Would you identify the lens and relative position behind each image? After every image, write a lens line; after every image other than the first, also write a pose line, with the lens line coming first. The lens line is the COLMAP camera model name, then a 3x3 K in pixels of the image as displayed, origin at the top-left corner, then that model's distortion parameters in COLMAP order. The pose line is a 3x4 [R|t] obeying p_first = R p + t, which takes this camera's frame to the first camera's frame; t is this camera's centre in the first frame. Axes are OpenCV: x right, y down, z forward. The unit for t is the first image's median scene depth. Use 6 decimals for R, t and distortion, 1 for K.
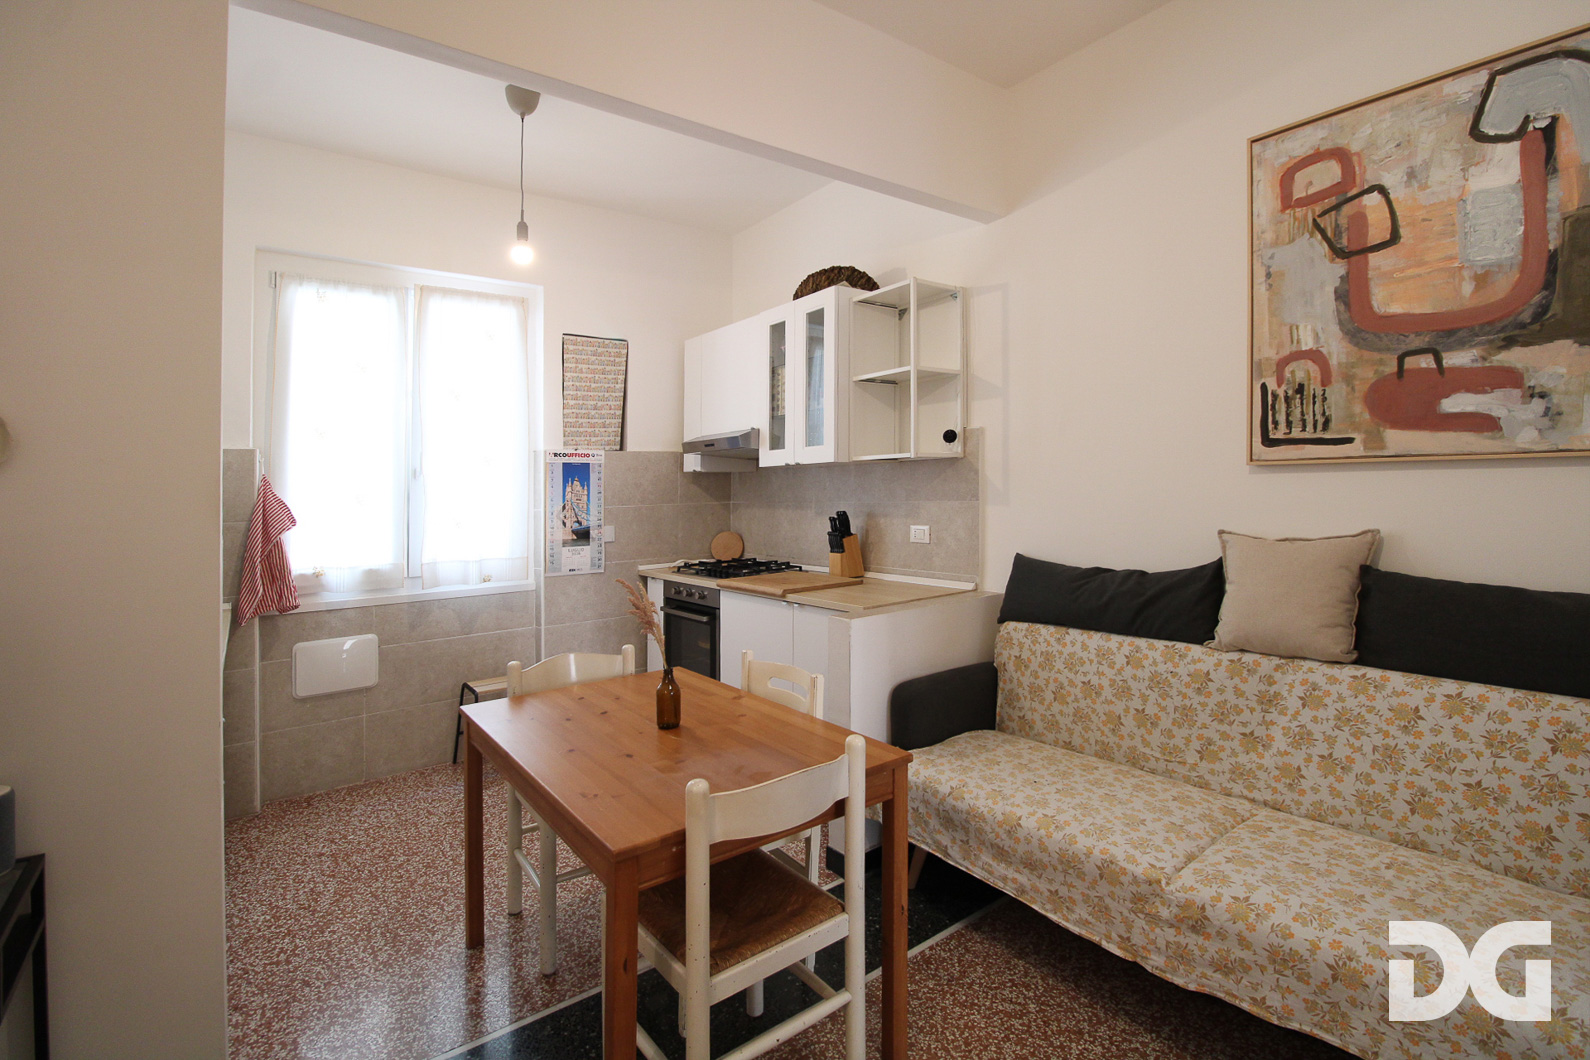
lens RADIAL K [[756.0, 0, 808.4], [0, 756.0, 493.3], [0, 0, 1]] dist [0.000304, -0.015737]
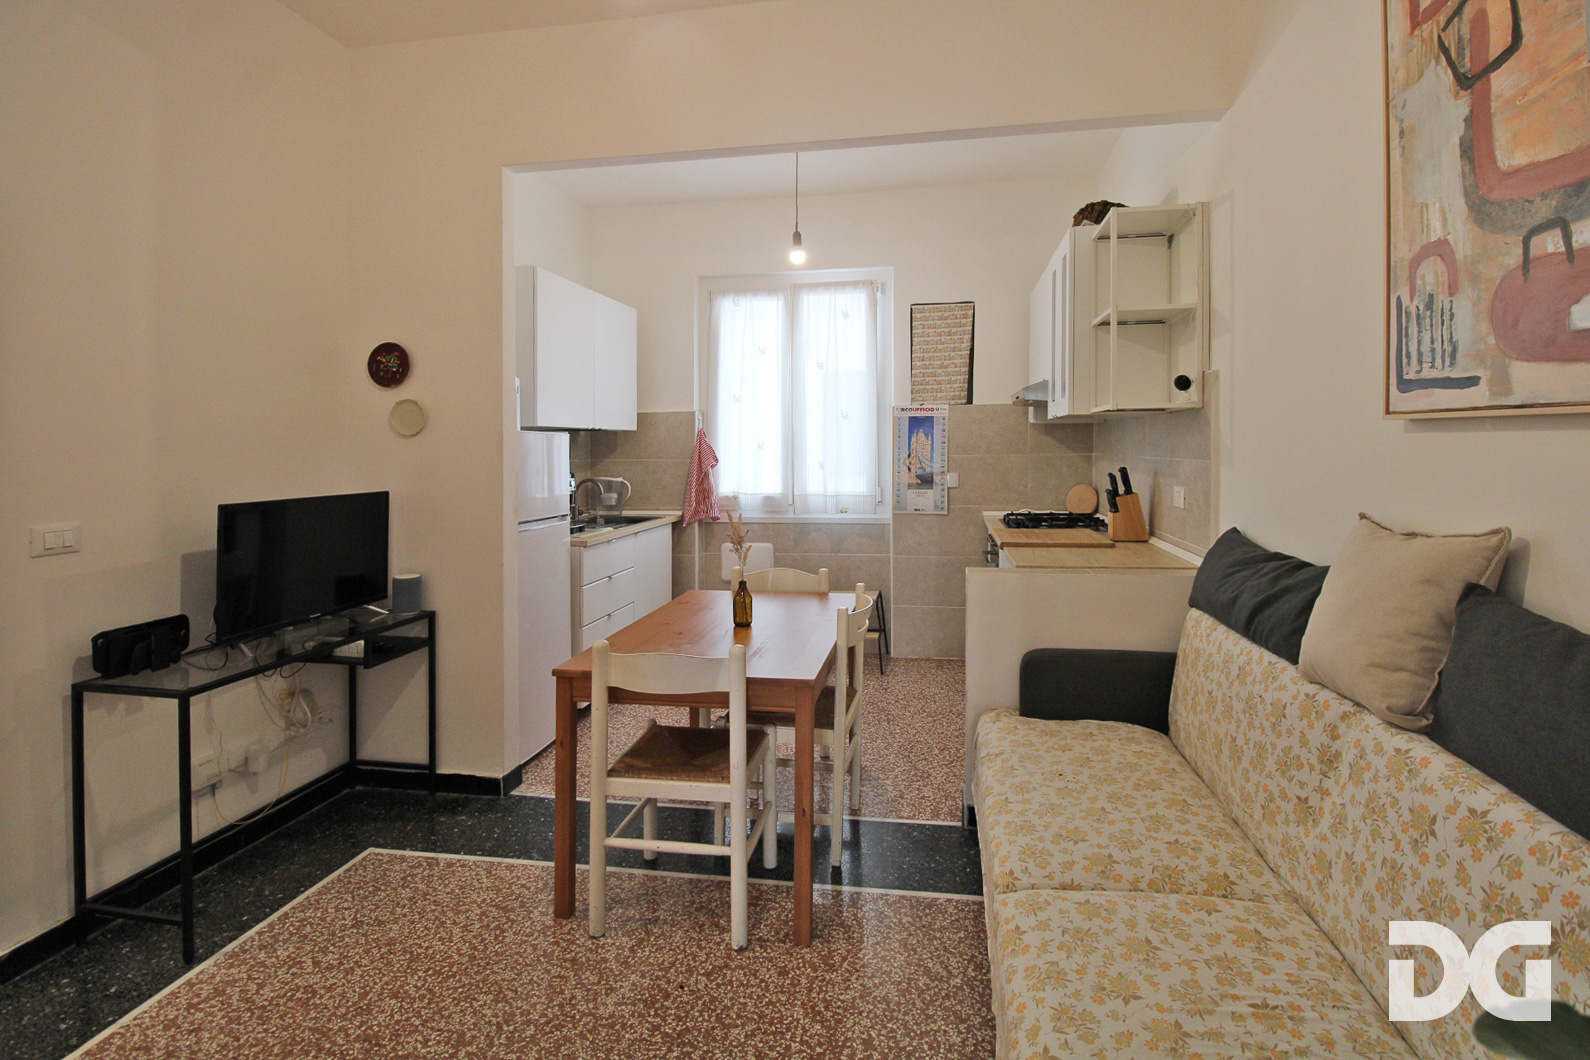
lens RADIAL K [[750.9, 0, 799.2], [0, 750.9, 446.7], [0, 0, 1]] dist [0.001312, -0.013753]
pose [[0.686653, 0.018658, -0.726745, 0.739174], [-0.011063, 0.999823, 0.015215, -0.018130], [0.726901, -0.002408, 0.686738, 0.165859]]
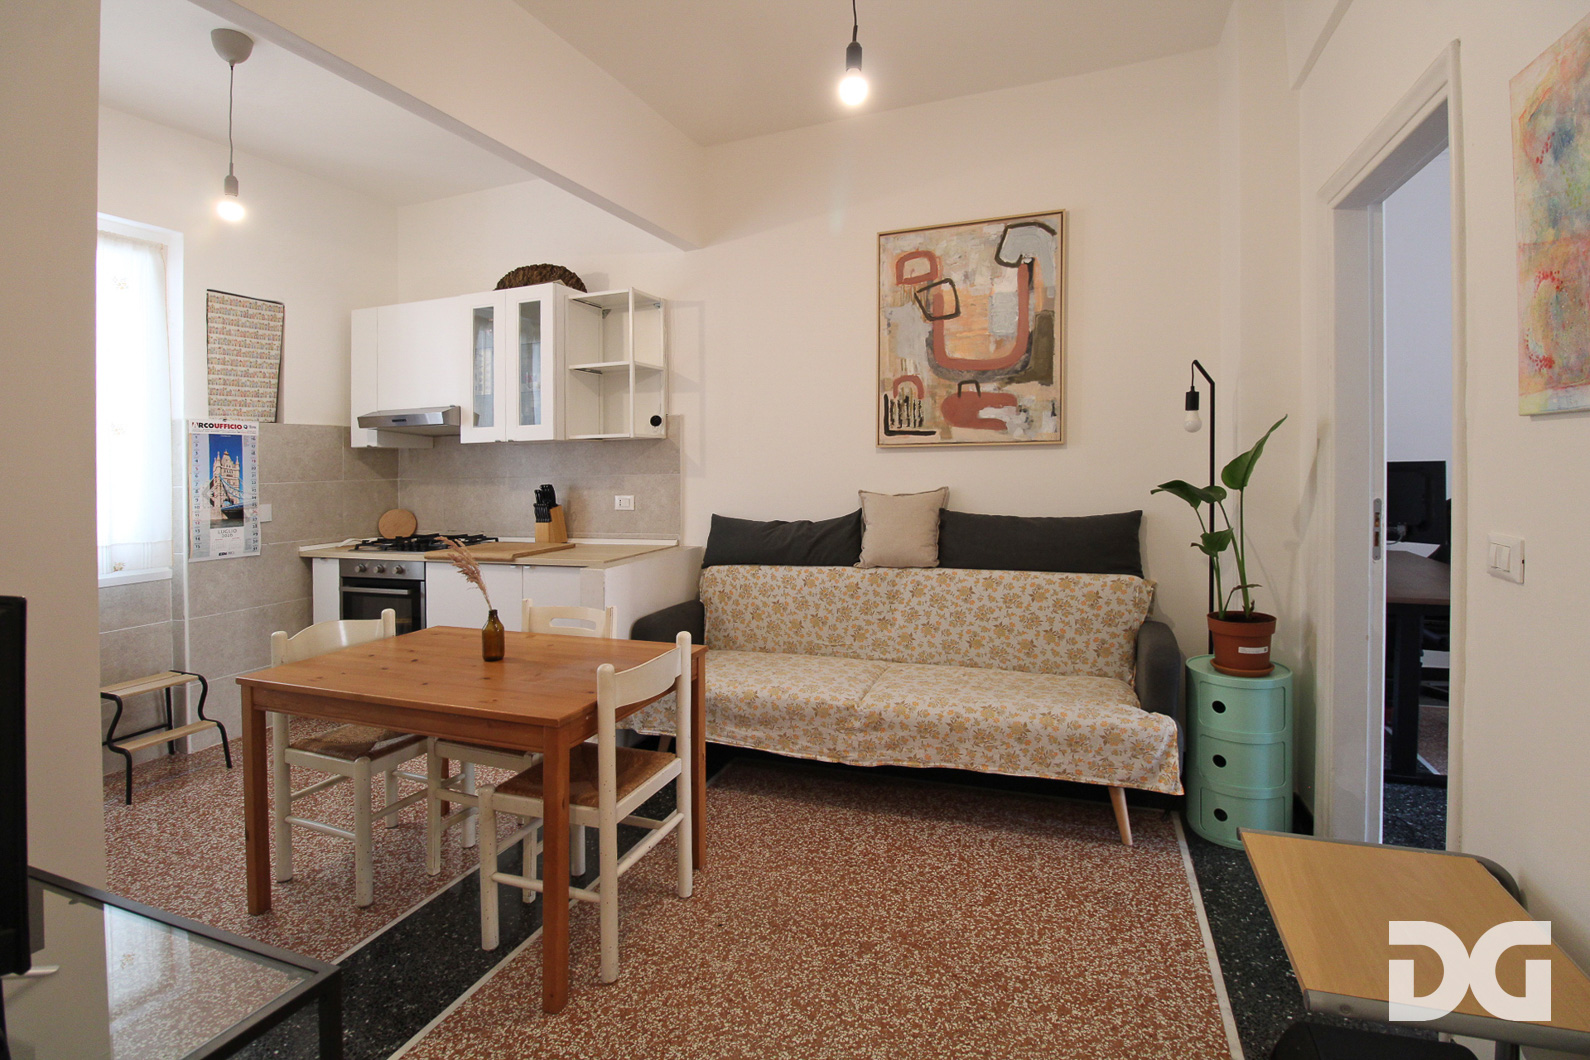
lens RADIAL K [[735.7, 0, 814.4], [0, 735.7, 493.4], [0, 0, 1]] dist [0.000246, -0.012537]
pose [[0.848508, -0.014055, 0.528996, -0.329580], [0.003184, 0.999765, 0.021457, 0.024650], [-0.529173, -0.016522, 0.848353, -0.210716]]
